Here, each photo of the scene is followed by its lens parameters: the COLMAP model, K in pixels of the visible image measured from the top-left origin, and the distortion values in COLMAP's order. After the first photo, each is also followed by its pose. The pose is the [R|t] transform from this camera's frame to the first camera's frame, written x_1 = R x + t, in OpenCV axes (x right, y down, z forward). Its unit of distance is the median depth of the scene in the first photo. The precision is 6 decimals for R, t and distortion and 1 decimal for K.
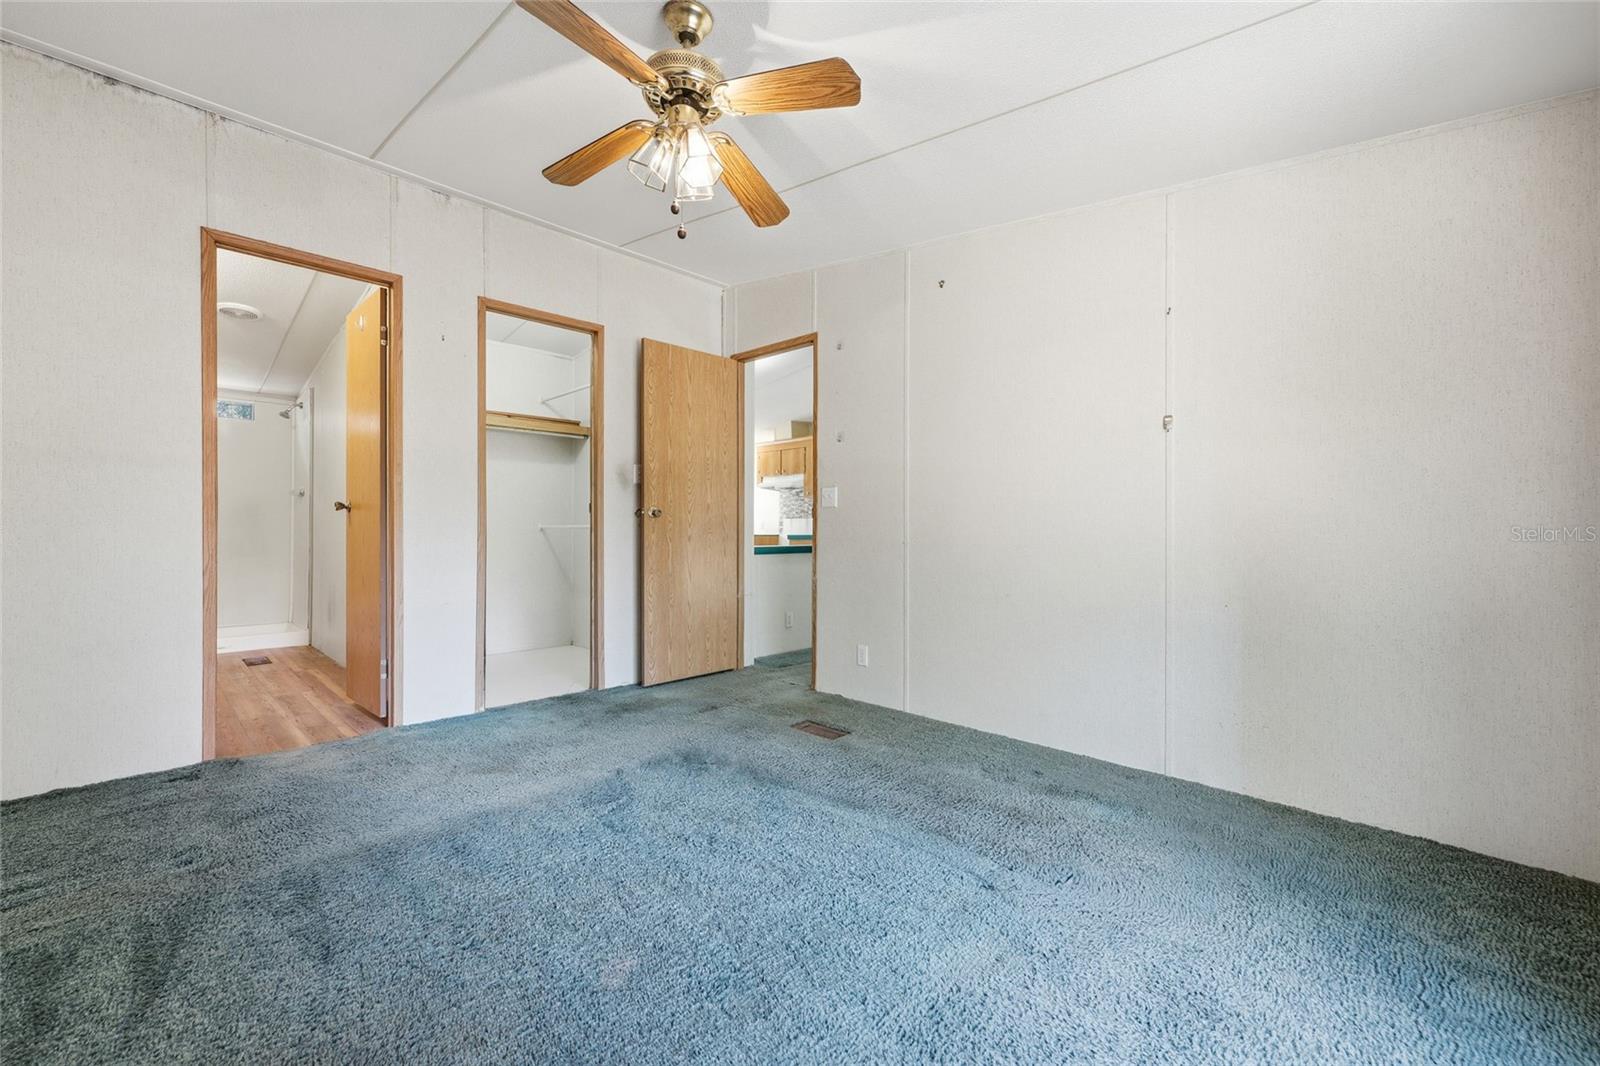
lens RADIAL K [[656.1, 0, 800.8], [0, 656.1, 531.4], [0, 0, 1]] dist [-0.002236, 0.000353]
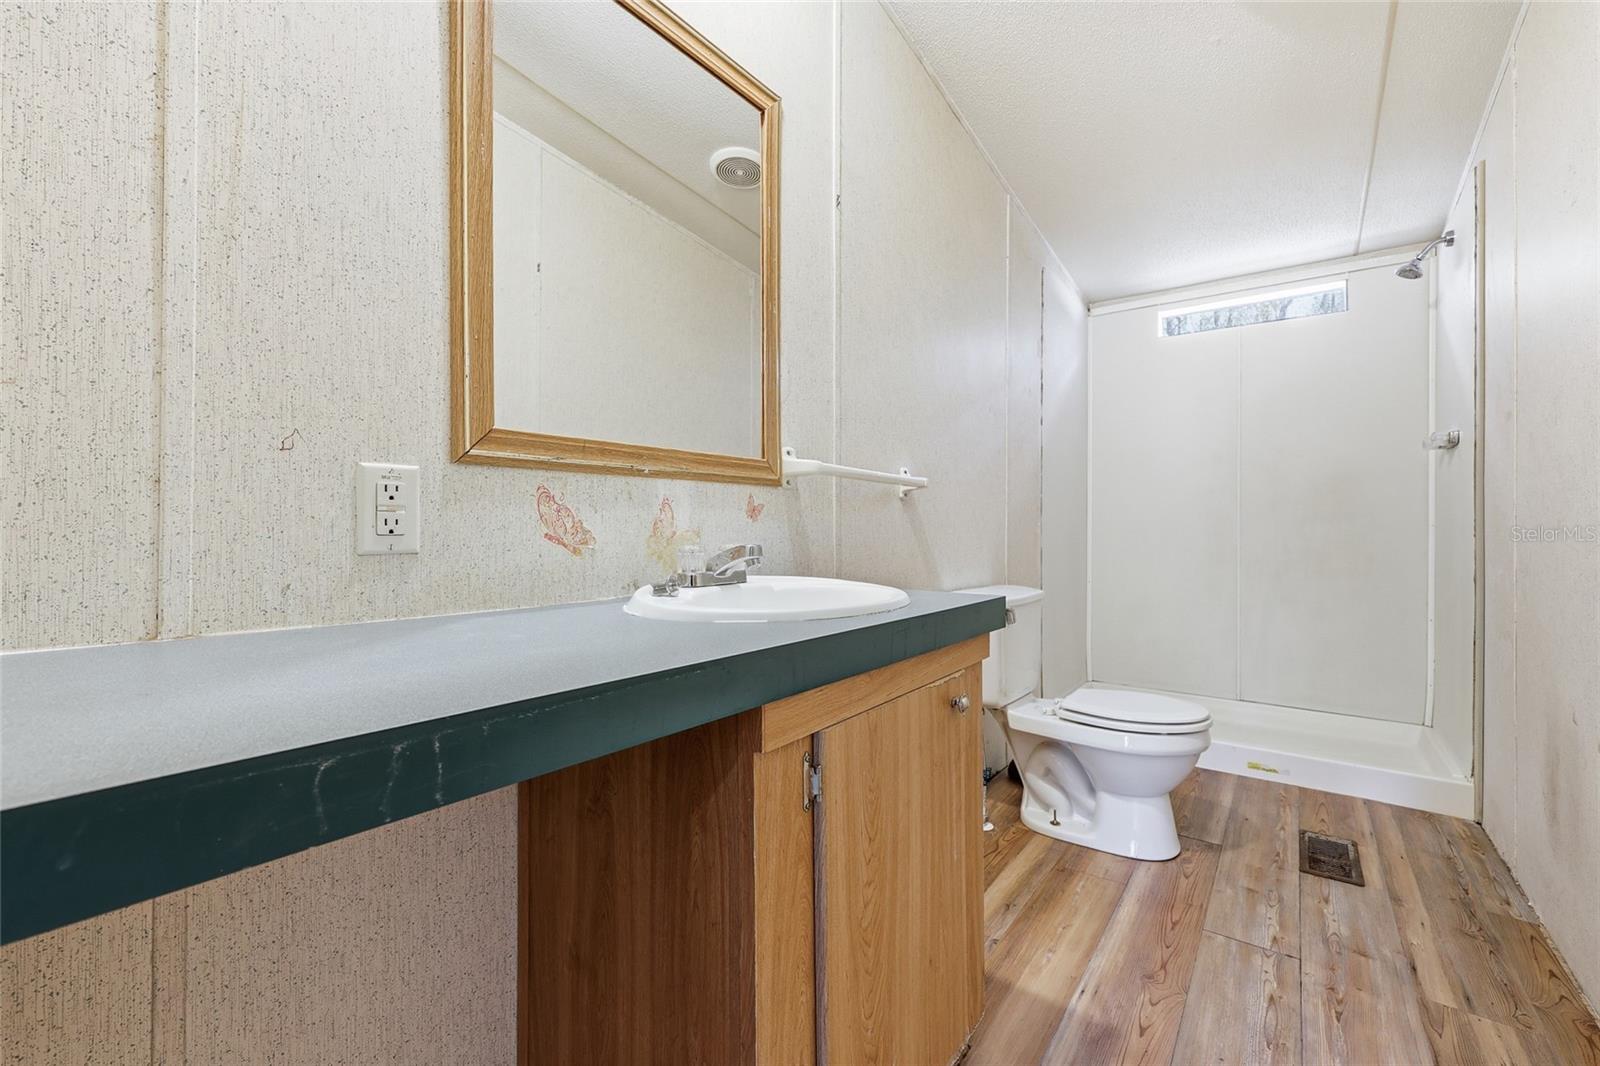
lens RADIAL K [[656.1, 0, 800.4], [0, 656.1, 527.8], [0, 0, 1]] dist [-0.002236, 0.000353]
pose [[0.146590, 0.000194, -0.989197, -0.402410], [-0.002056, 0.999998, -0.000108, -0.001211], [0.989195, 0.002050, 0.146590, 0.518070]]
